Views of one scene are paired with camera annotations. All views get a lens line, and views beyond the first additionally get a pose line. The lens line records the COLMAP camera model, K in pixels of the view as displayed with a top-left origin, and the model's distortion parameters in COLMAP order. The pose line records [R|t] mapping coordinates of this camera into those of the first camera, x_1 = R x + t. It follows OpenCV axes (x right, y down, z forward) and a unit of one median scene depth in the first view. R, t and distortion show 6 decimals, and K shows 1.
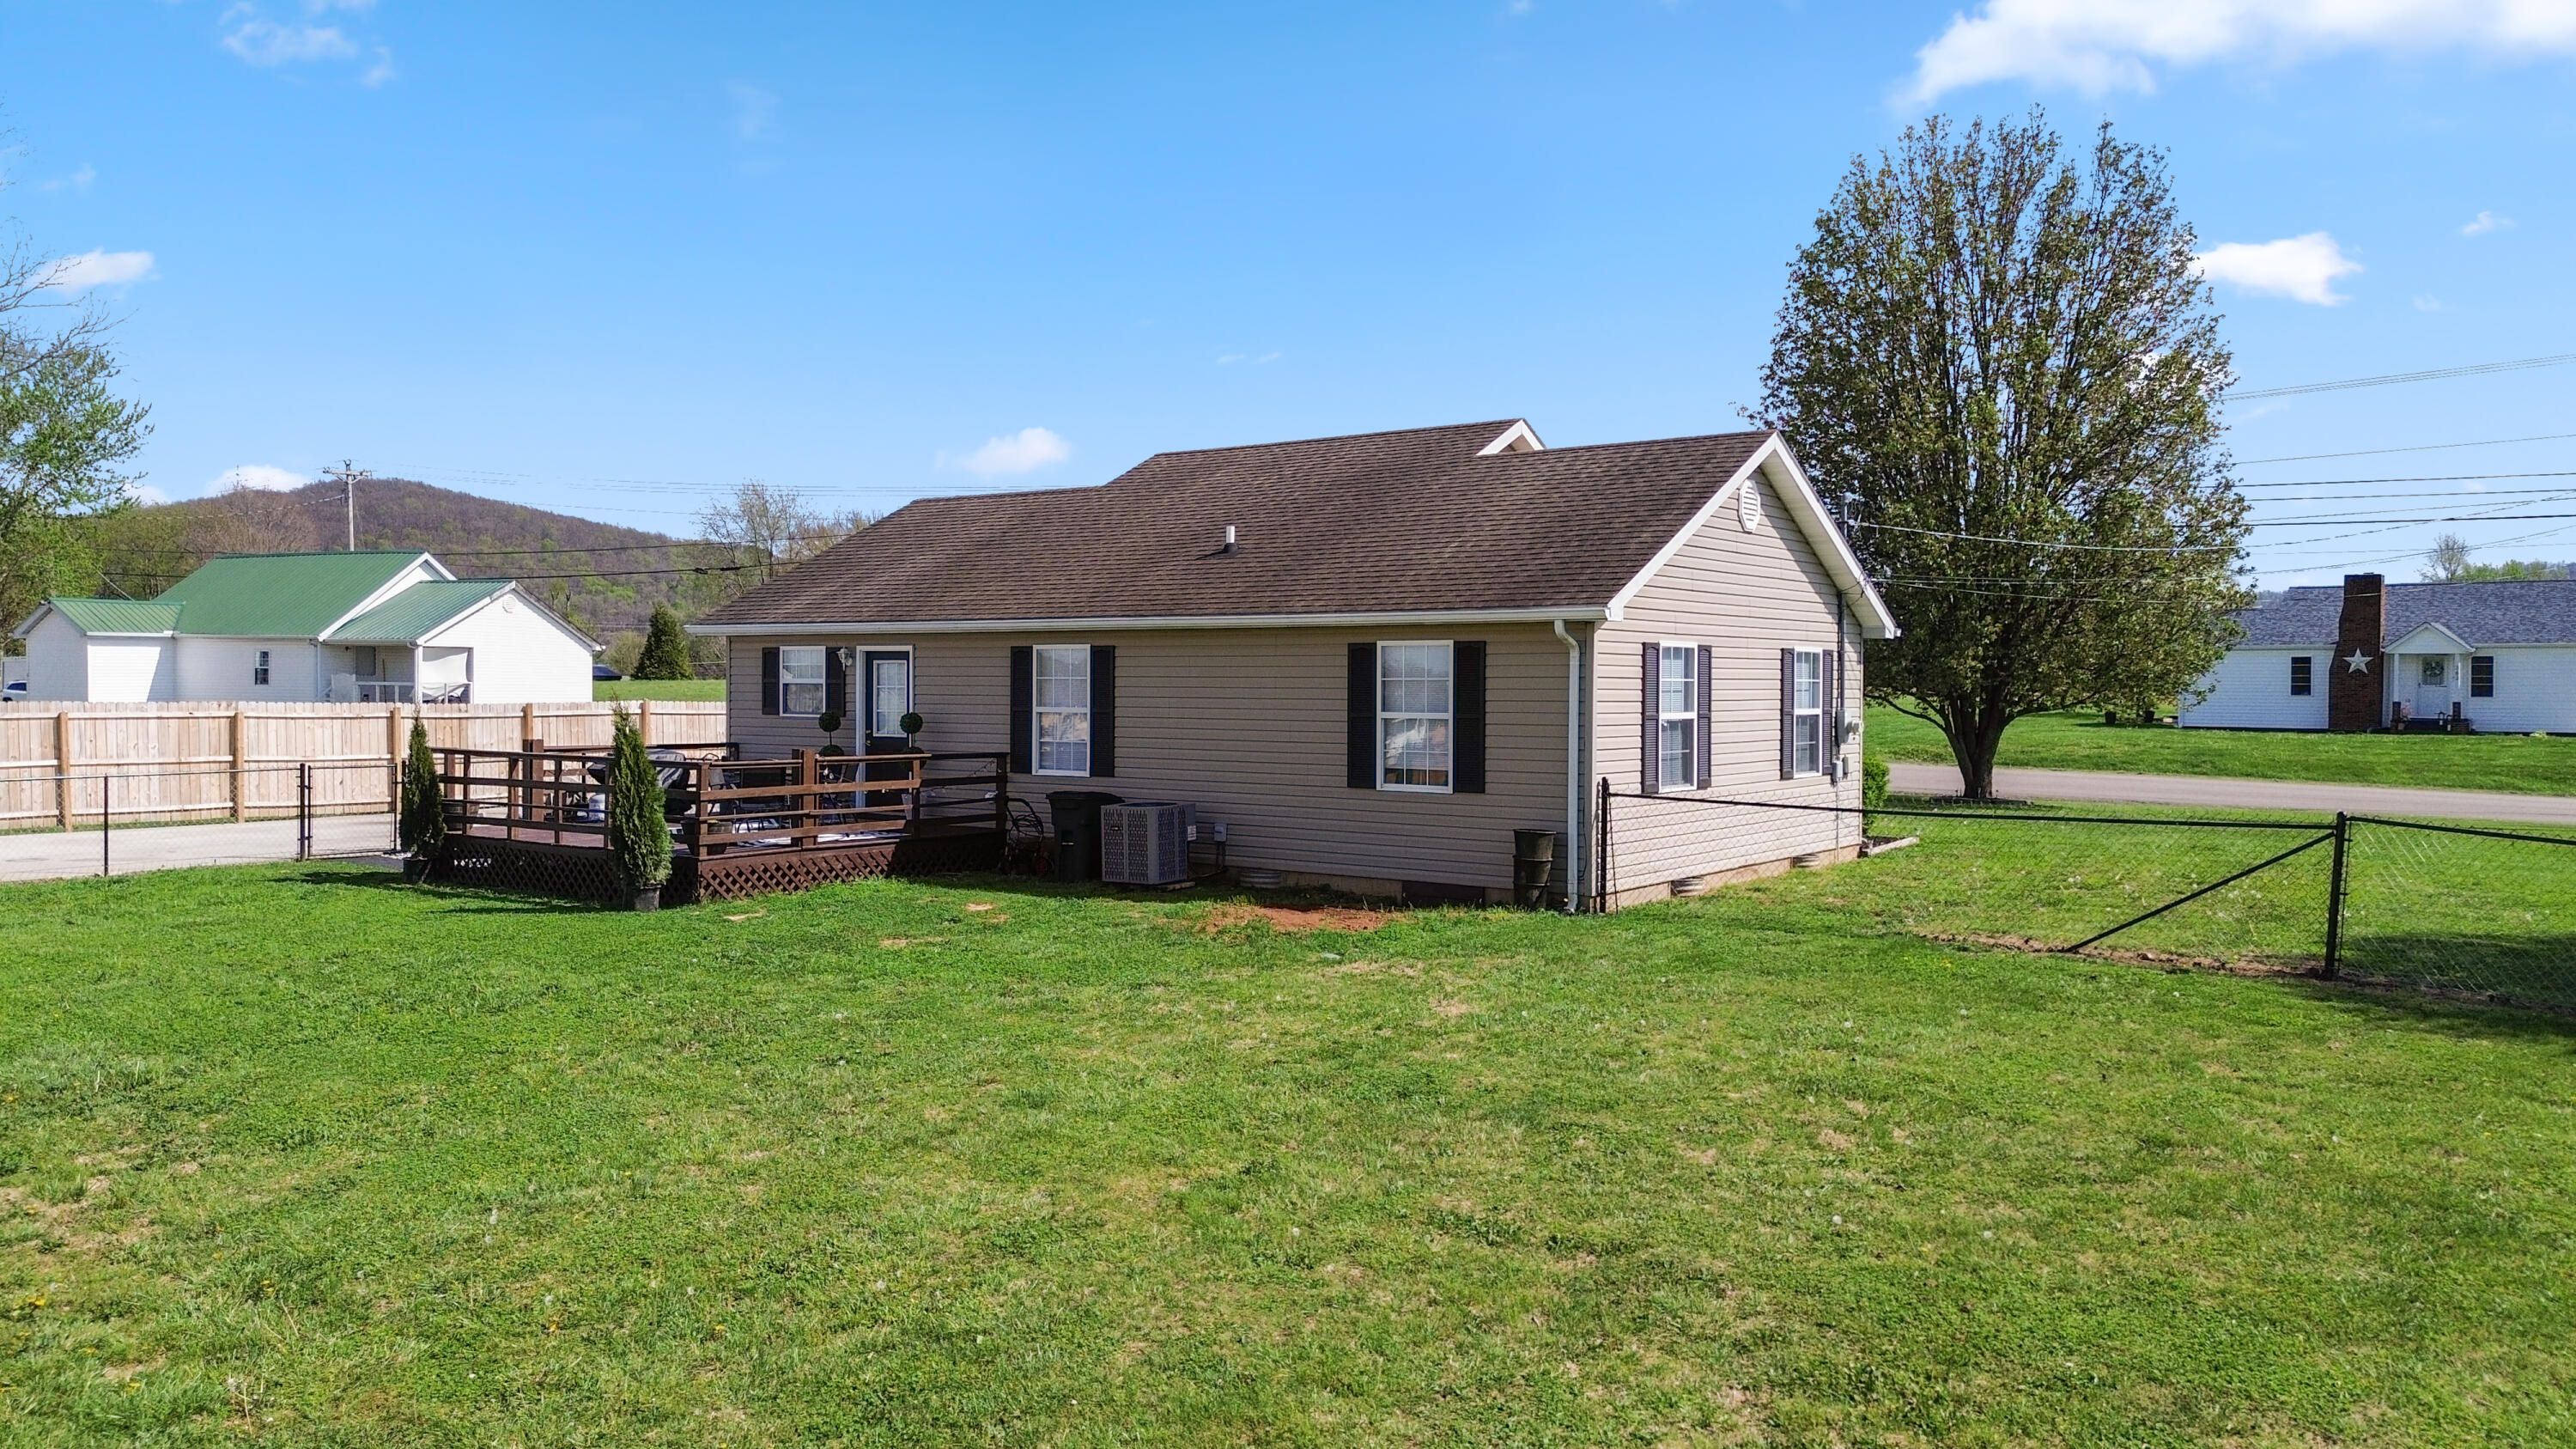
lens RADIAL K [[1838.2, 0, 1288.0], [0, 1838.2, 724.5], [0, 0, 1]] dist [0.060937, -0.000787]
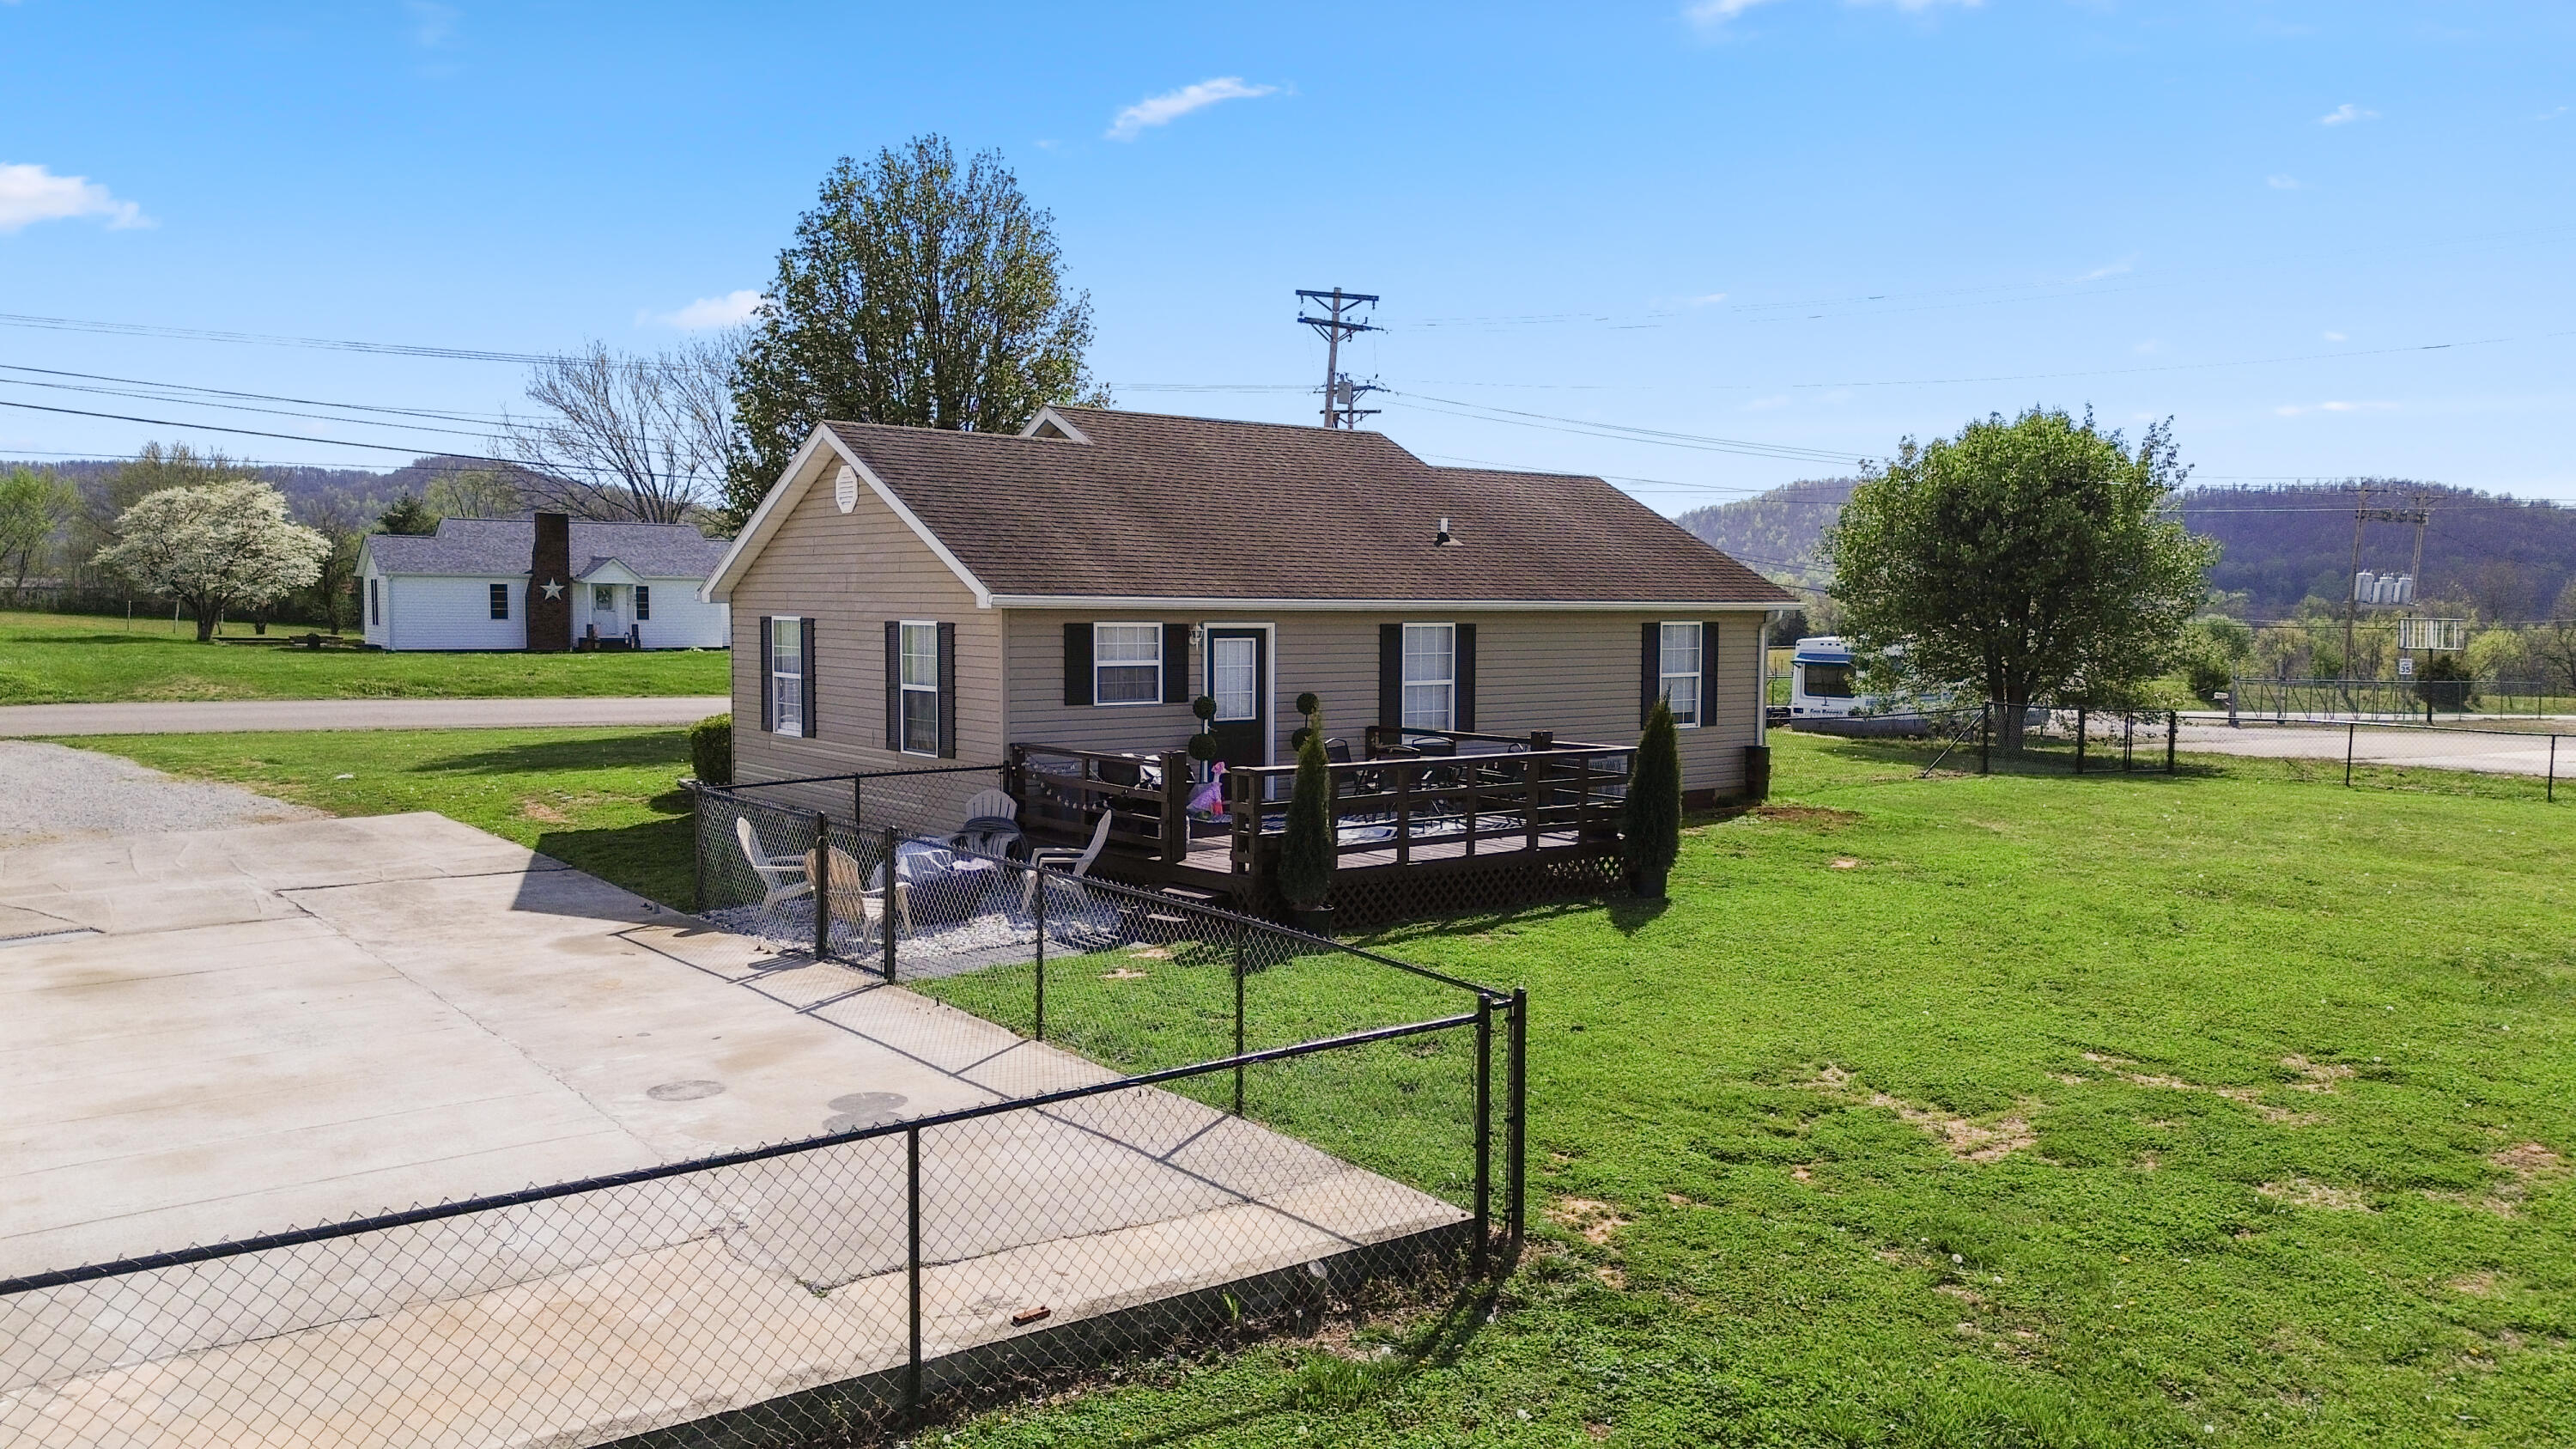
lens RADIAL K [[1838.2, 0, 1288.0], [0, 1838.2, 724.5], [0, 0, 1]] dist [0.060937, -0.000787]
pose [[0.271344, -0.068458, 0.960045, -1.177803], [0.017011, 0.997653, 0.066332, -0.055986], [-0.962332, -0.001668, 0.271872, 0.775360]]
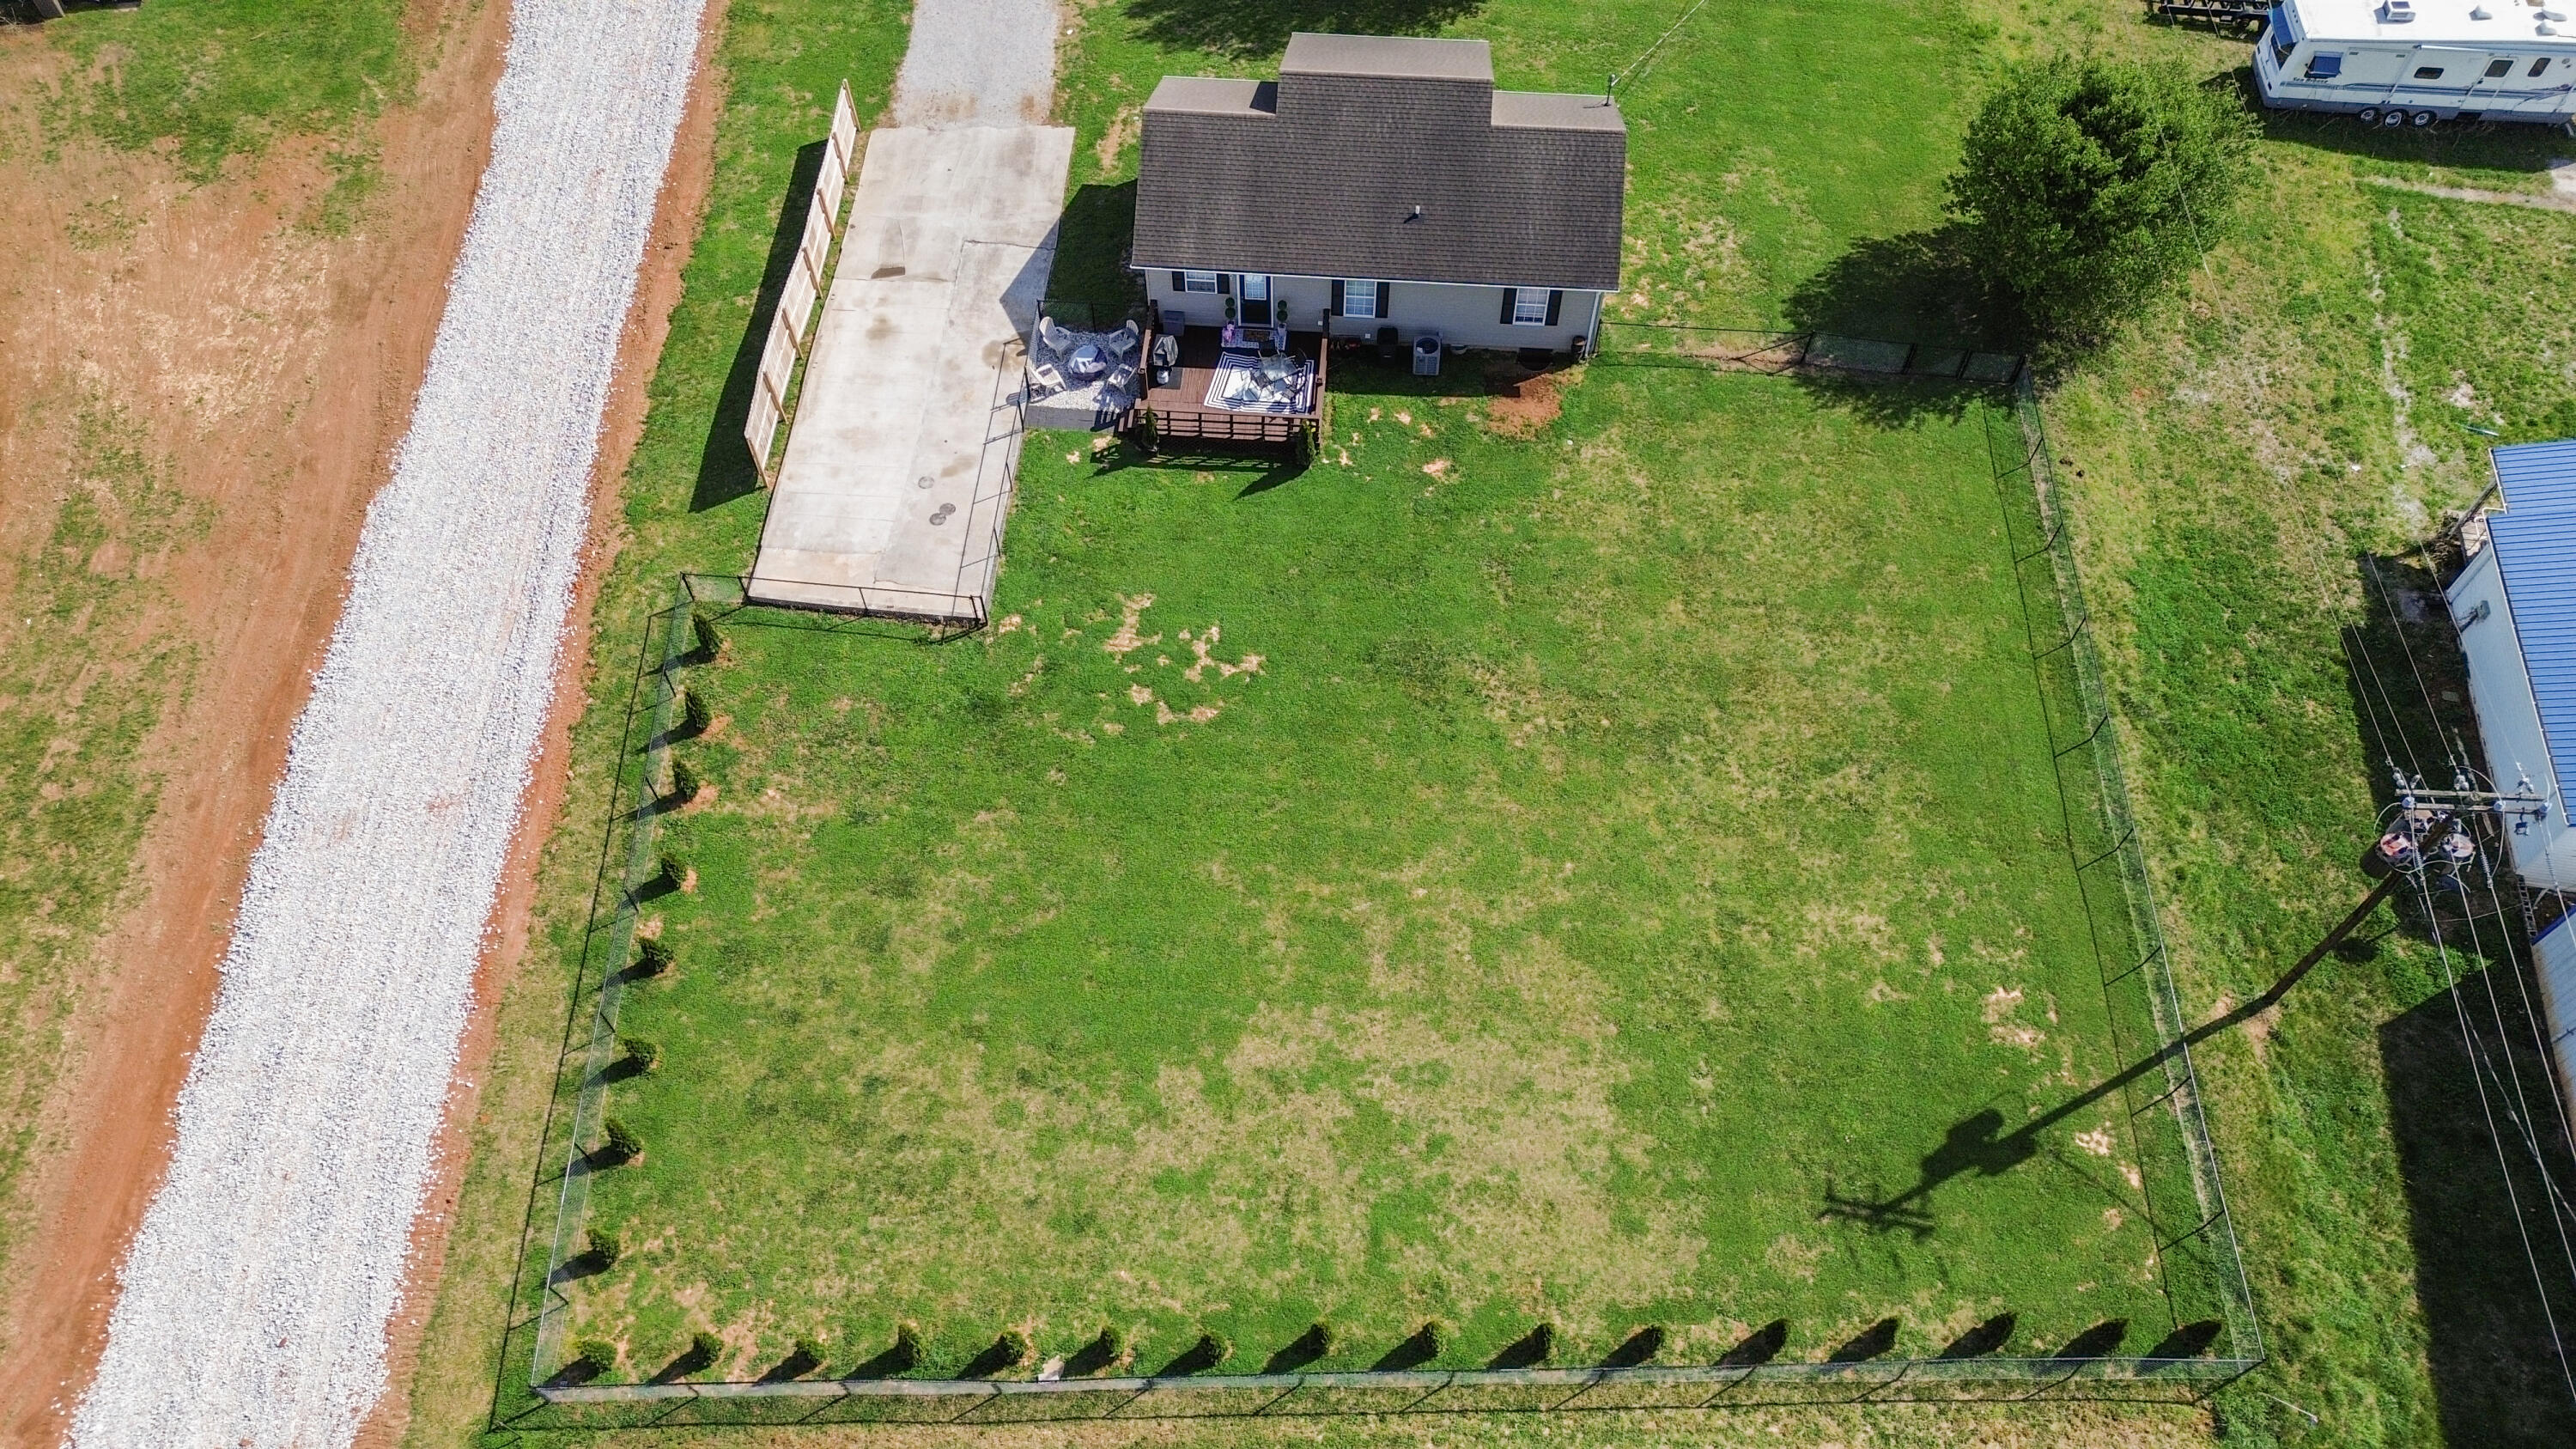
lens RADIAL K [[1854.8, 0, 1288.0], [0, 1854.8, 724.5], [0, 0, 1]] dist [0.153719, -0.000788]
pose [[0.849658, -0.437898, 0.293815, -1.172953], [0.016621, 0.579131, 0.815065, -1.692831], [-0.527072, -0.687643, 0.499341, -0.579897]]
